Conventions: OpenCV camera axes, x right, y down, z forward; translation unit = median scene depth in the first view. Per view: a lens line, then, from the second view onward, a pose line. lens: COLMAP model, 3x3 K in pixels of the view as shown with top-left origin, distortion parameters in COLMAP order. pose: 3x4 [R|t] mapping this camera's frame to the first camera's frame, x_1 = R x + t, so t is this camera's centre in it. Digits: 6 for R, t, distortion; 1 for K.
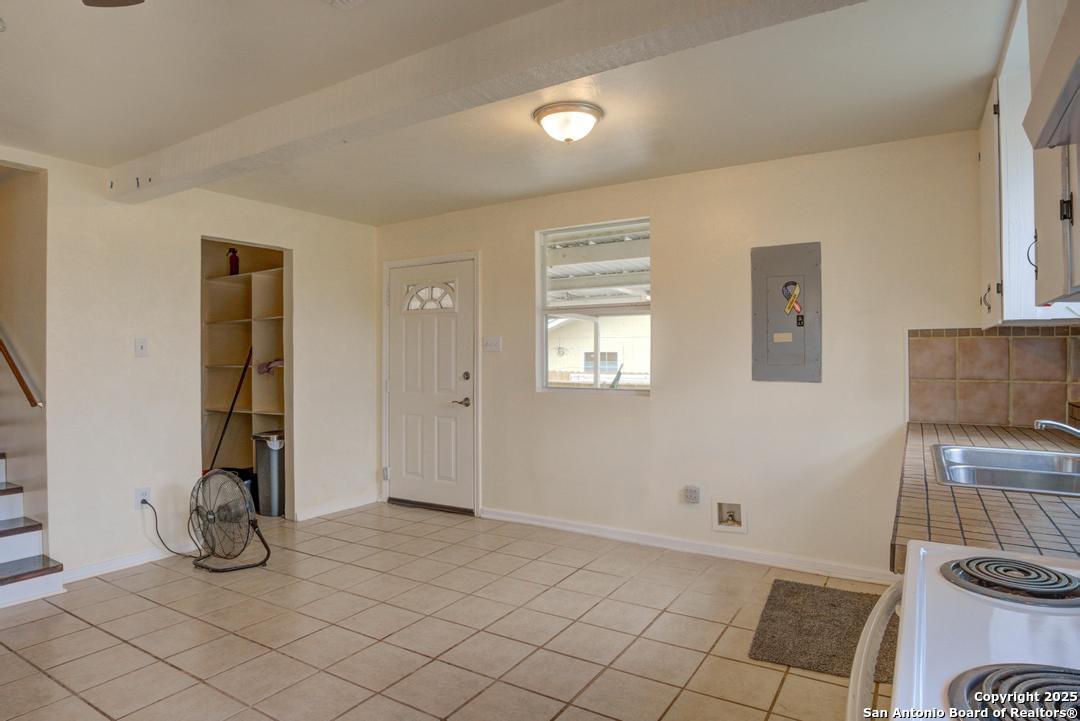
lens RADIAL K [[614.3, 0, 540.0], [0, 614.3, 360.5], [0, 0, 1]] dist [-0.037195, -0.000197]
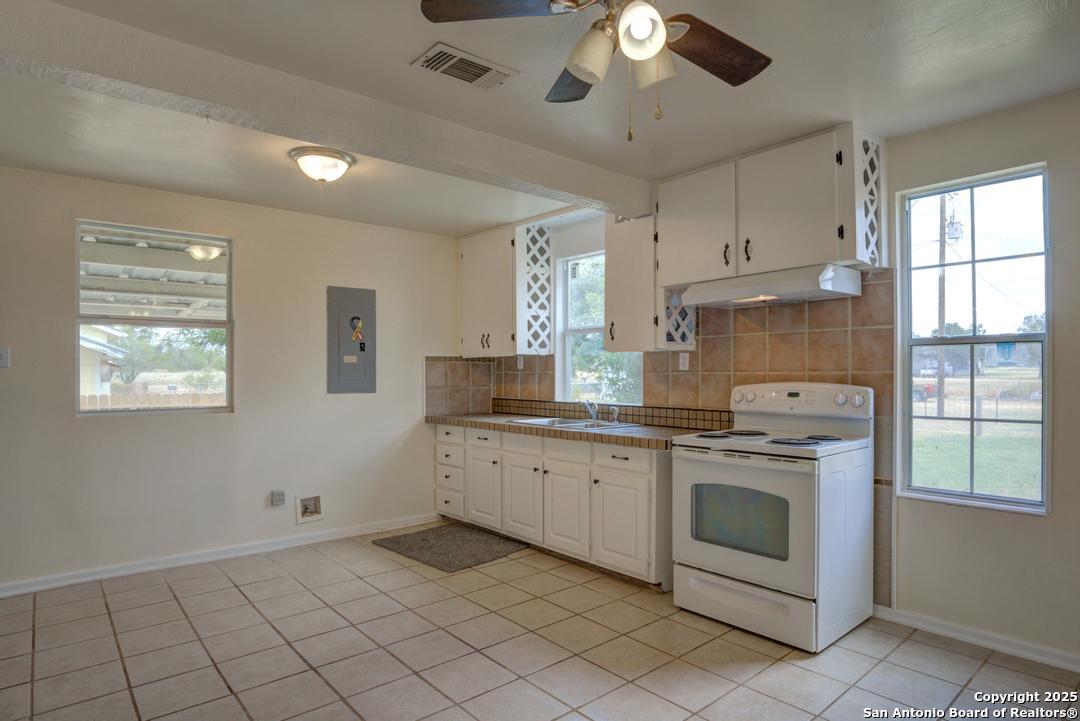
lens RADIAL K [[601.5, 0, 537.4], [0, 601.5, 377.5], [0, 0, 1]] dist [-0.000685, -0.000468]
pose [[0.313866, -0.005687, 0.949450, -0.713529], [0.007143, 0.999968, 0.003629, -0.000217], [-0.949440, 0.005643, 0.313897, 0.226977]]
